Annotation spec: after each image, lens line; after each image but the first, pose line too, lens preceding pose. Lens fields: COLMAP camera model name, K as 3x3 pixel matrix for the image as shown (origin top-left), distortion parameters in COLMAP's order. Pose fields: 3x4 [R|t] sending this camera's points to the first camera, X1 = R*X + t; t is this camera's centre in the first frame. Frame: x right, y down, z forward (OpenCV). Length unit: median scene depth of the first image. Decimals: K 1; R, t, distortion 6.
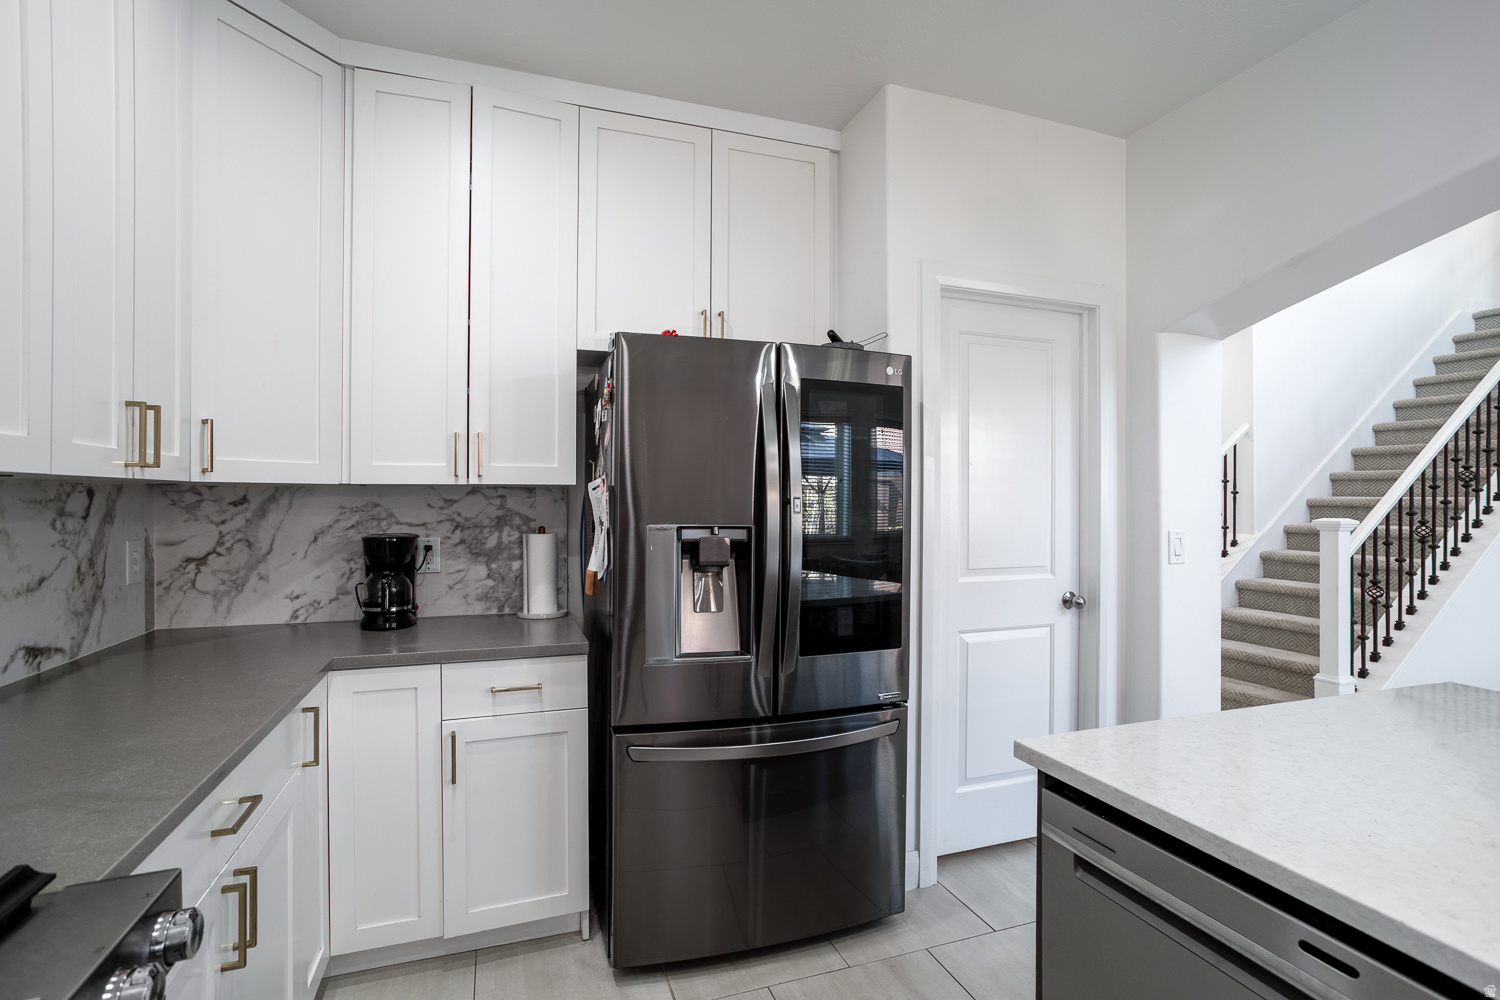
lens RADIAL K [[741.2, 0, 764.7], [0, 741.2, 508.5], [0, 0, 1]] dist [-0.007857, 0.006992]
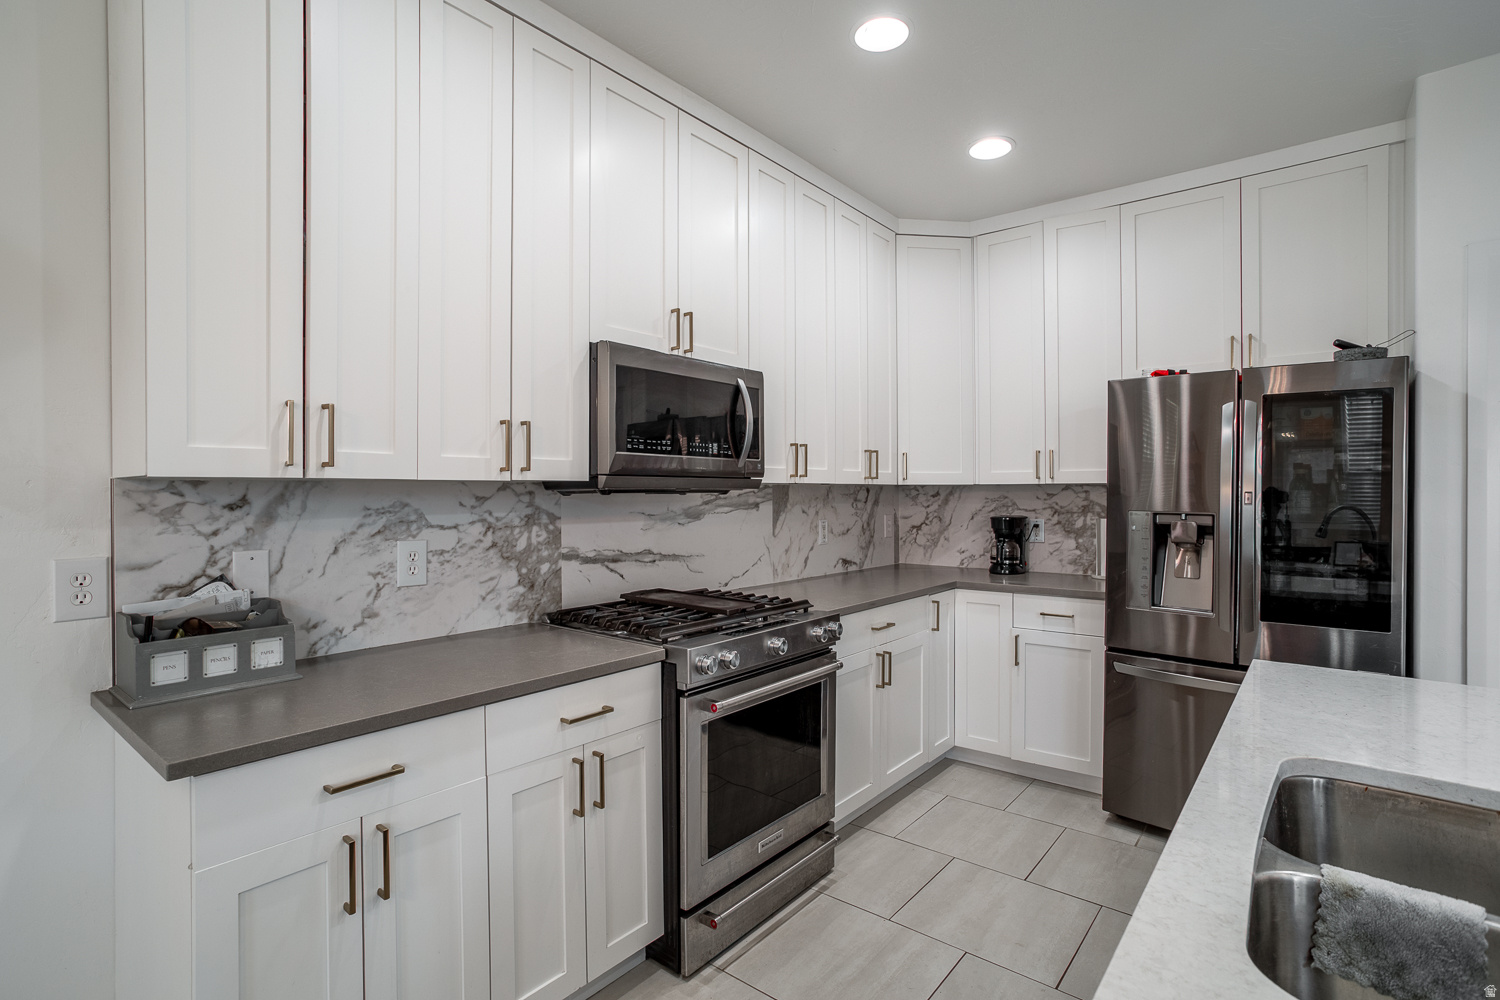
lens RADIAL K [[741.2, 0, 746.4], [0, 741.2, 501.2], [0, 0, 1]] dist [-0.007857, 0.006992]
pose [[0.538711, 0.007851, -0.842454, 0.543205], [-0.011079, 0.999936, 0.002234, 0.006881], [0.842418, 0.008130, 0.538763, -0.337081]]
